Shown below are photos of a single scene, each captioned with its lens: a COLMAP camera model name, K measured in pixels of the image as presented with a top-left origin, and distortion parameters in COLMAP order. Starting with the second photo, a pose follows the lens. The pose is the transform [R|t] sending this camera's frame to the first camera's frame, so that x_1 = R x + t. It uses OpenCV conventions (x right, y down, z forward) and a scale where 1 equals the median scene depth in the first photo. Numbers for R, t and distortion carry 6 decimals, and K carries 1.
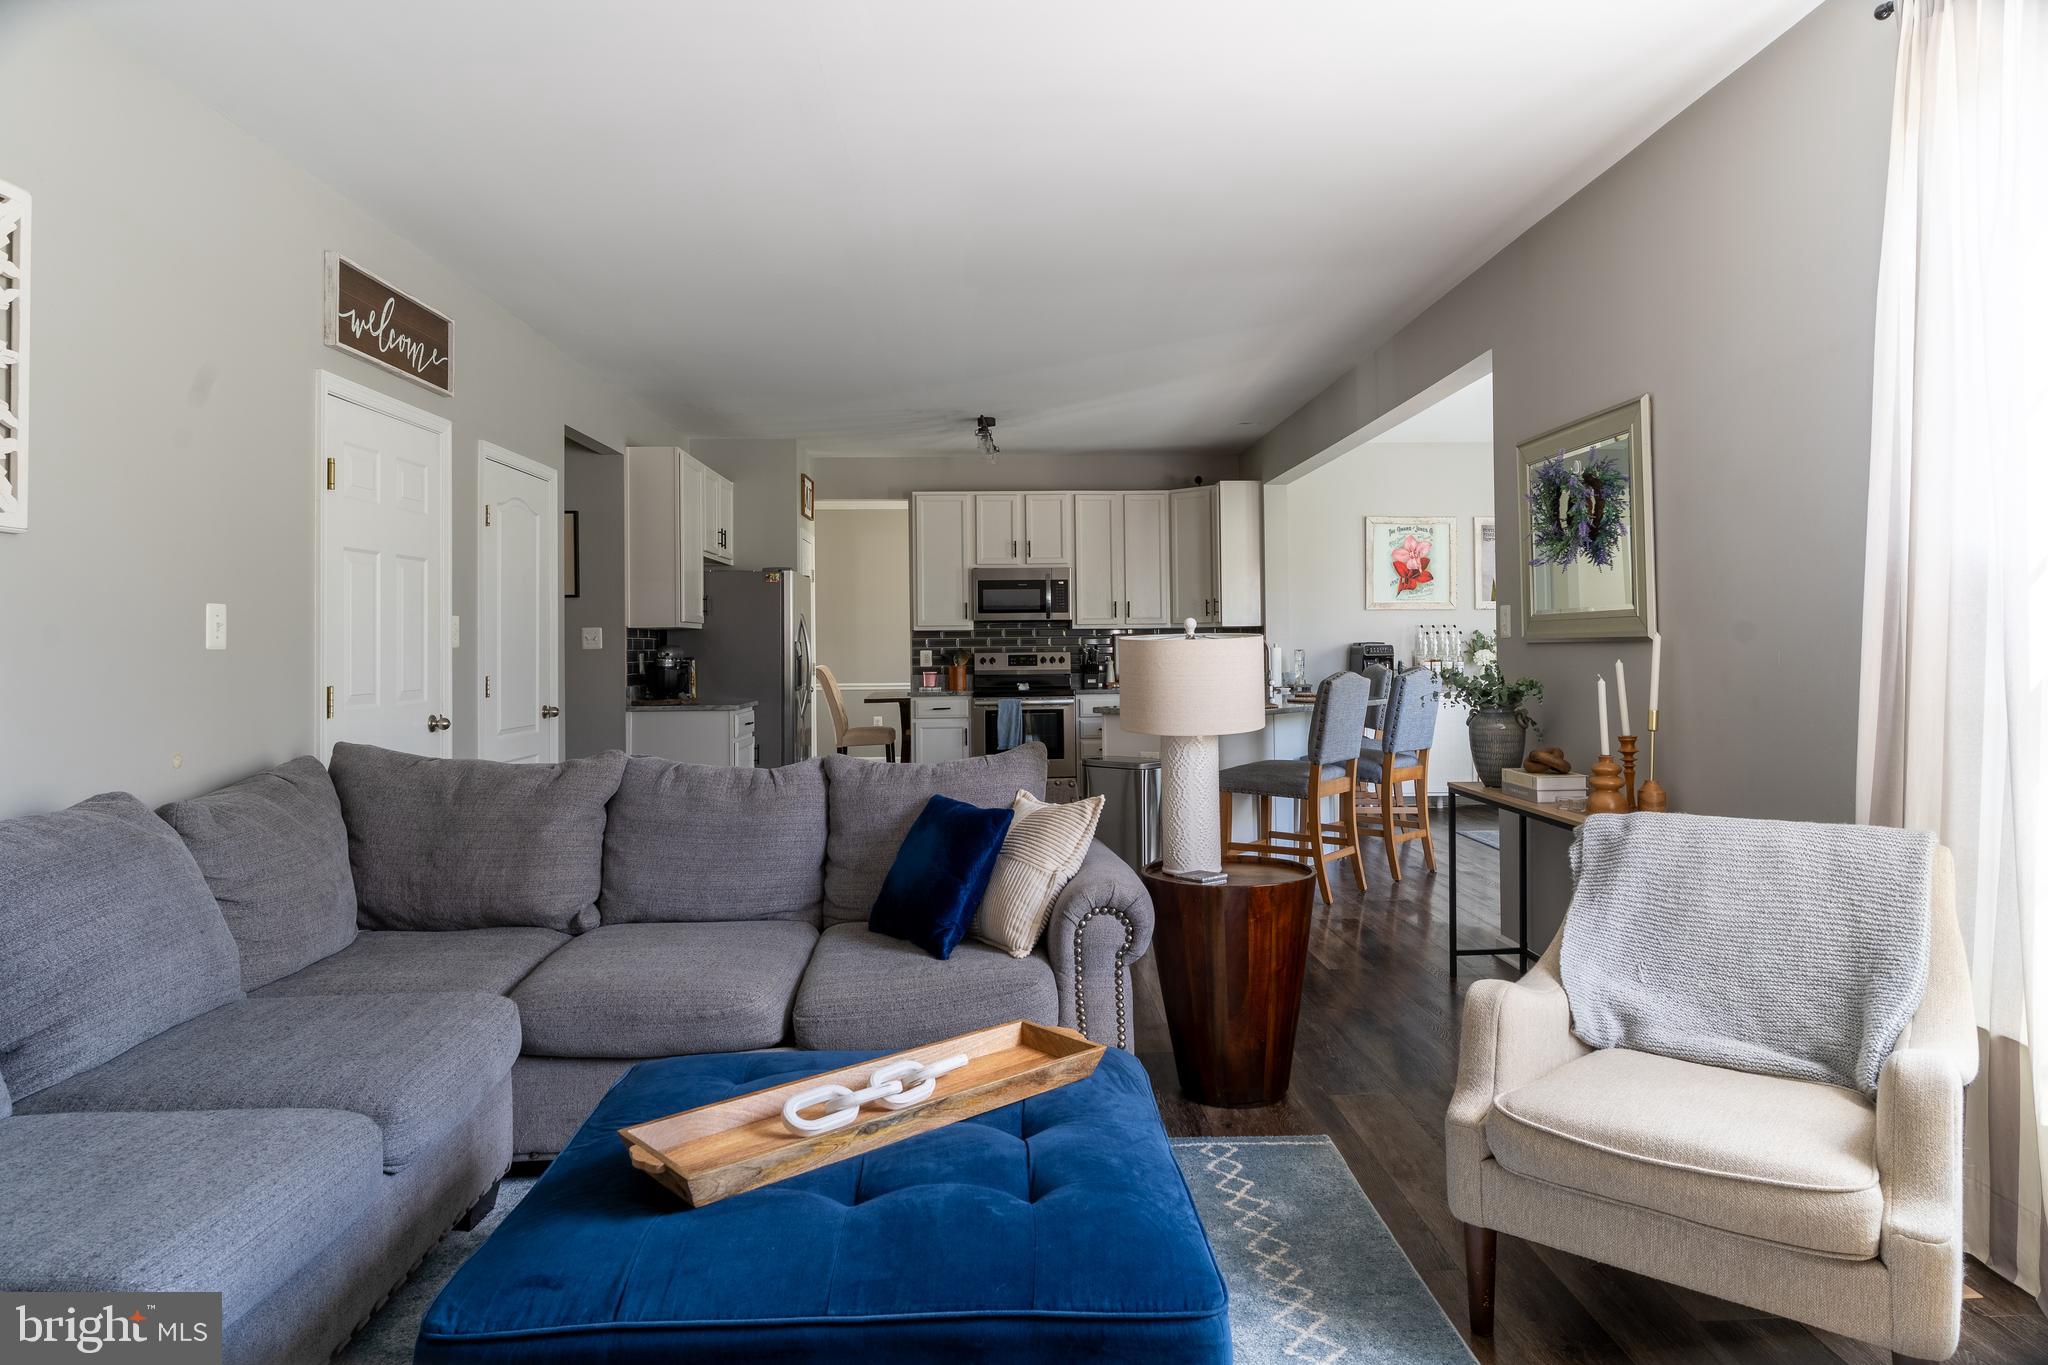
lens RADIAL K [[1279.9, 0, 1043.4], [0, 1279.9, 624.2], [0, 0, 1]] dist [-0.000642, 0.003209]
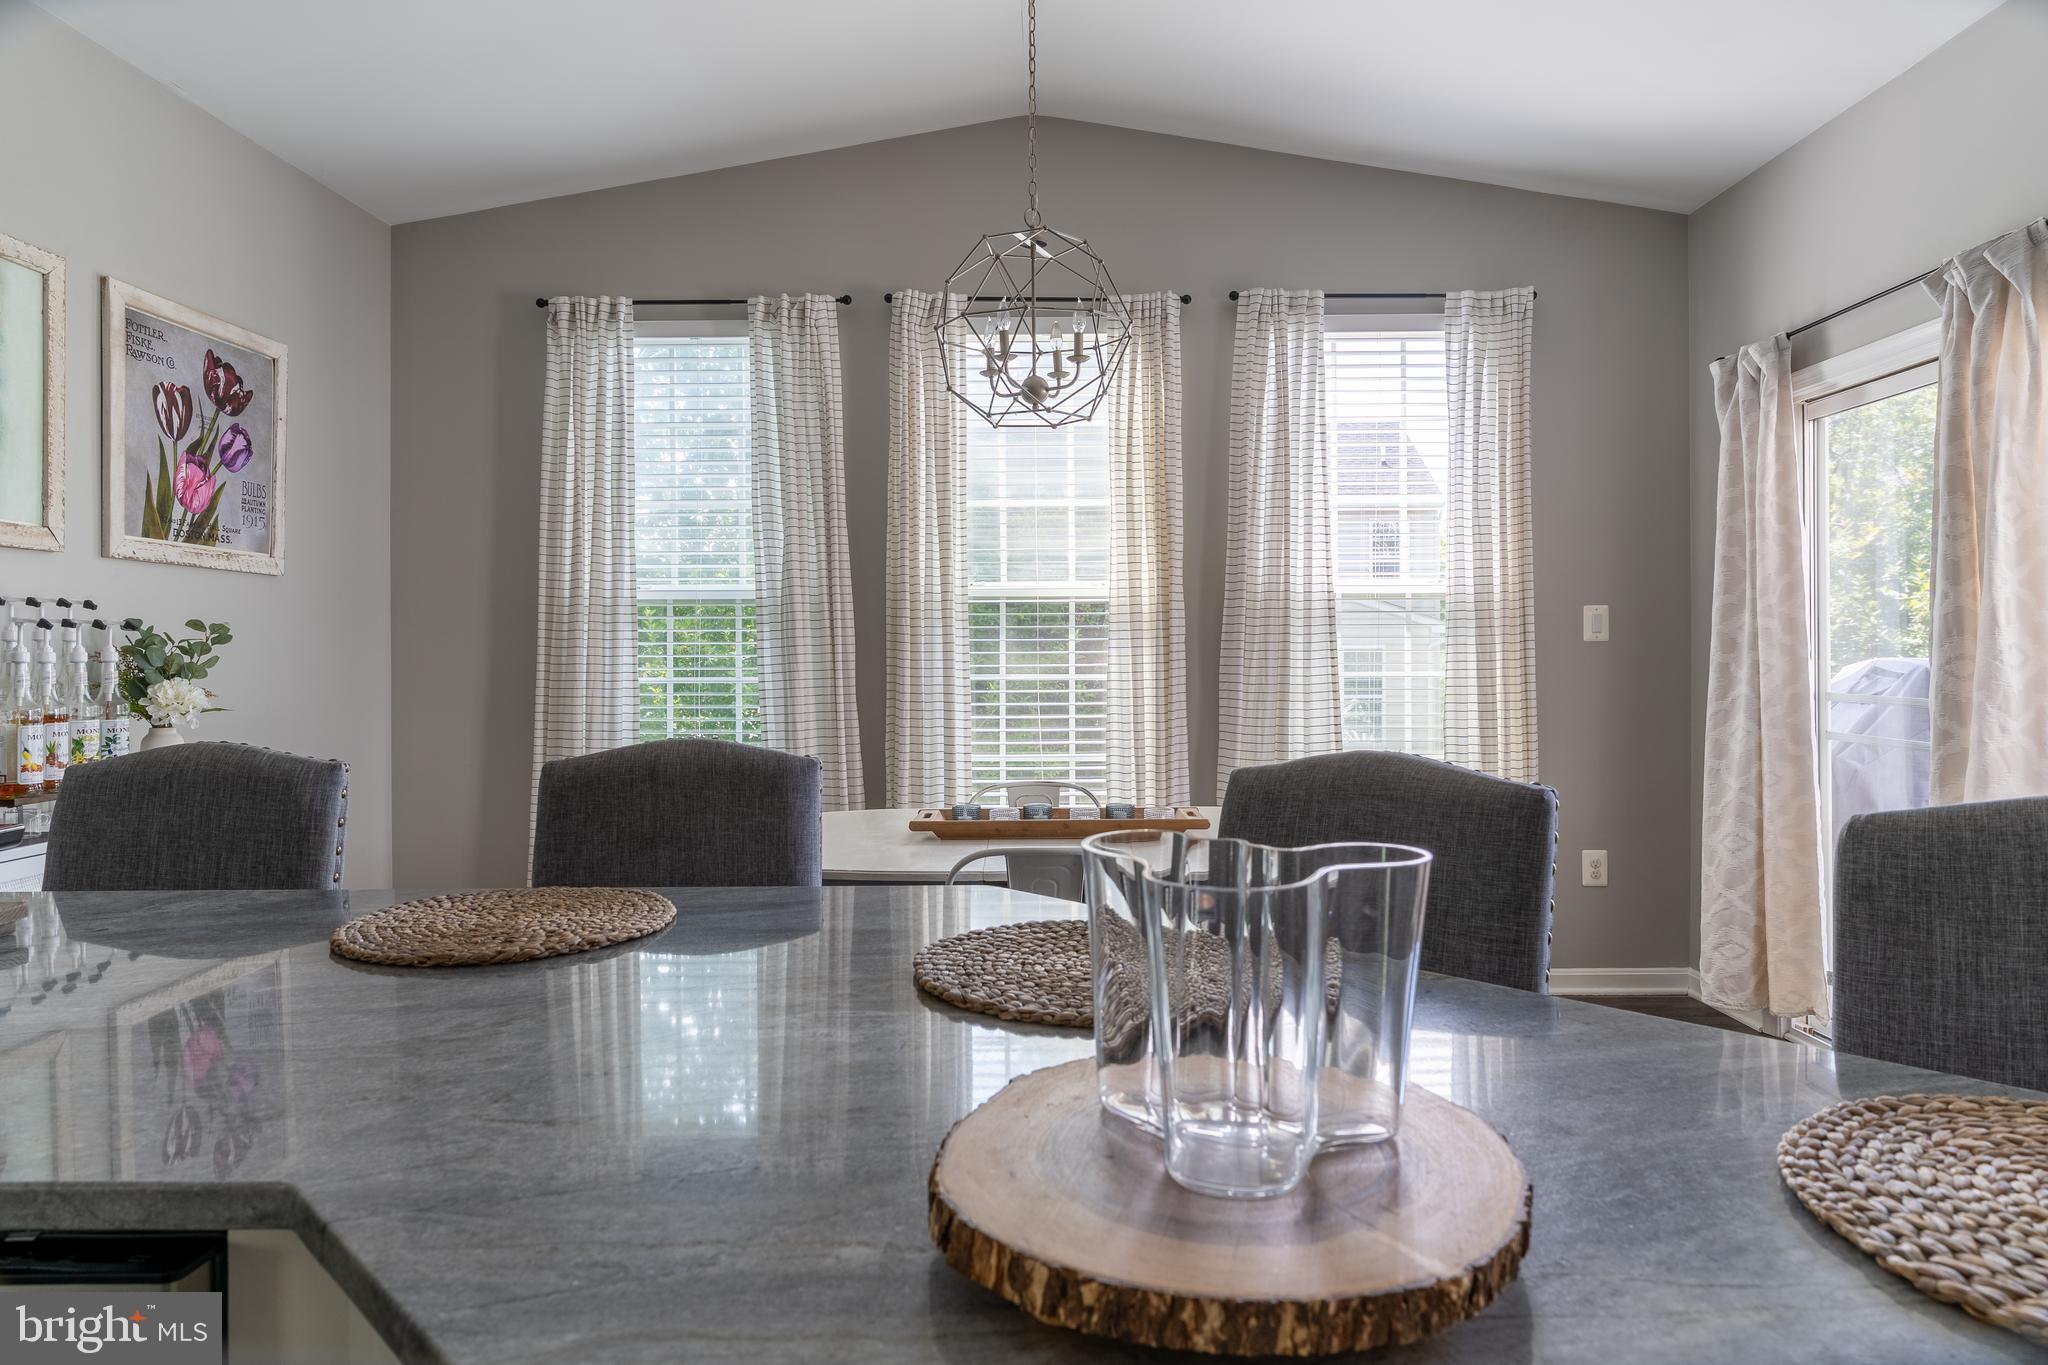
lens RADIAL K [[1279.9, 0, 1016.6], [0, 1279.9, 650.1], [0, 0, 1]] dist [-0.000642, 0.003209]
pose [[0.086577, 0.010365, 0.996191, 0.032115], [-0.010592, 0.999899, -0.009483, 0.013725], [-0.996189, -0.009731, 0.086678, 0.785065]]
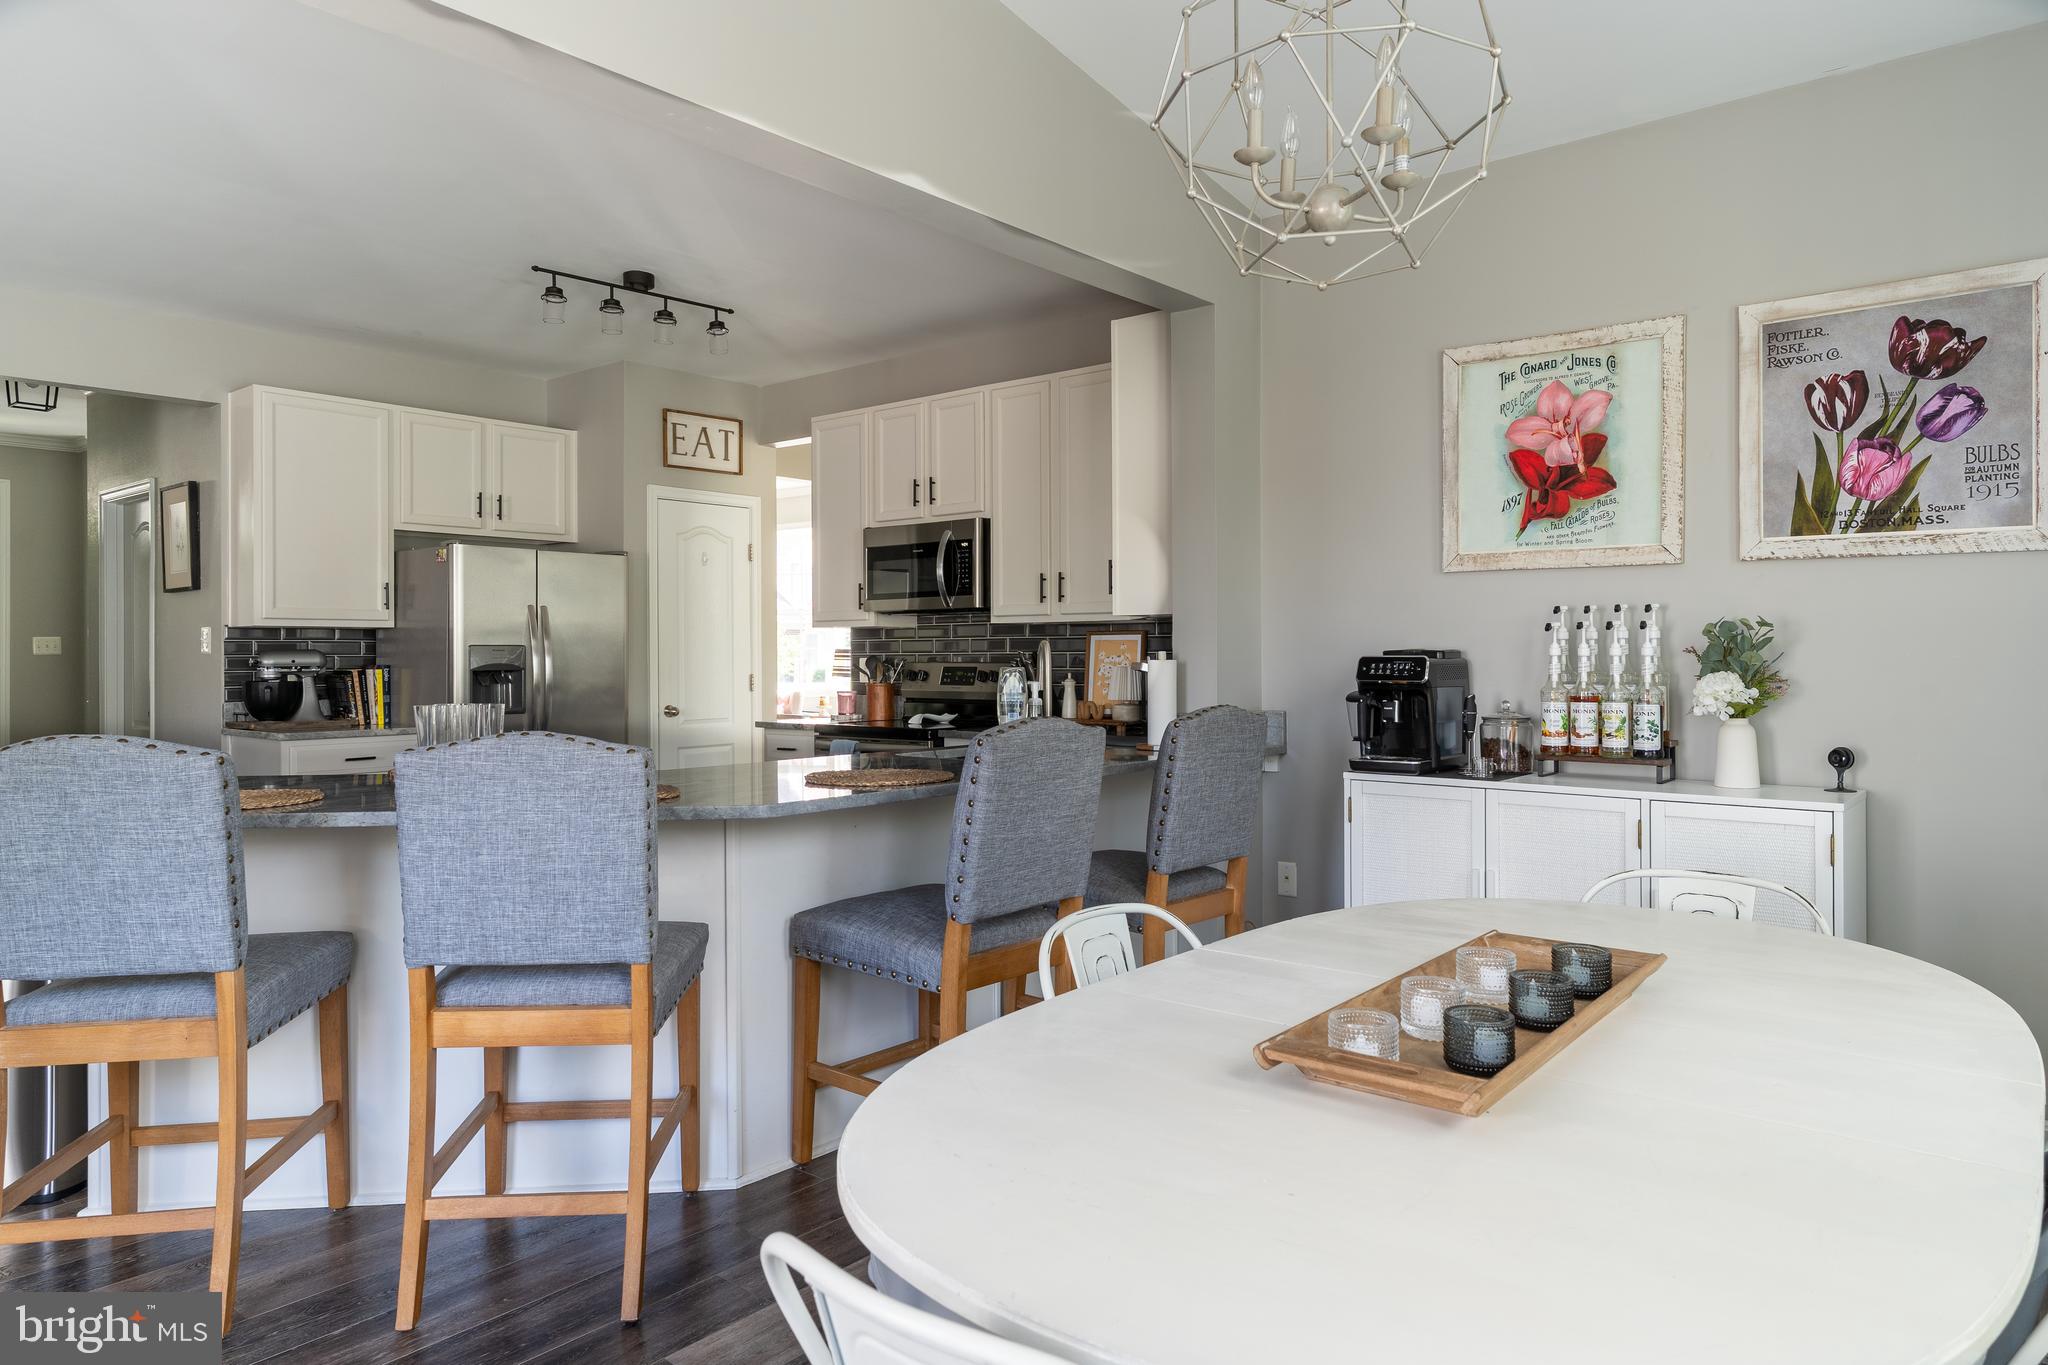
lens RADIAL K [[1279.9, 0, 1037.1], [0, 1279.9, 648.2], [0, 0, 1]] dist [-0.000642, 0.003209]
pose [[0.730076, 0.005225, -0.683346, 0.467359], [0.009214, 0.999805, 0.017489, 0.005367], [0.683304, -0.019064, 0.729885, 0.635080]]
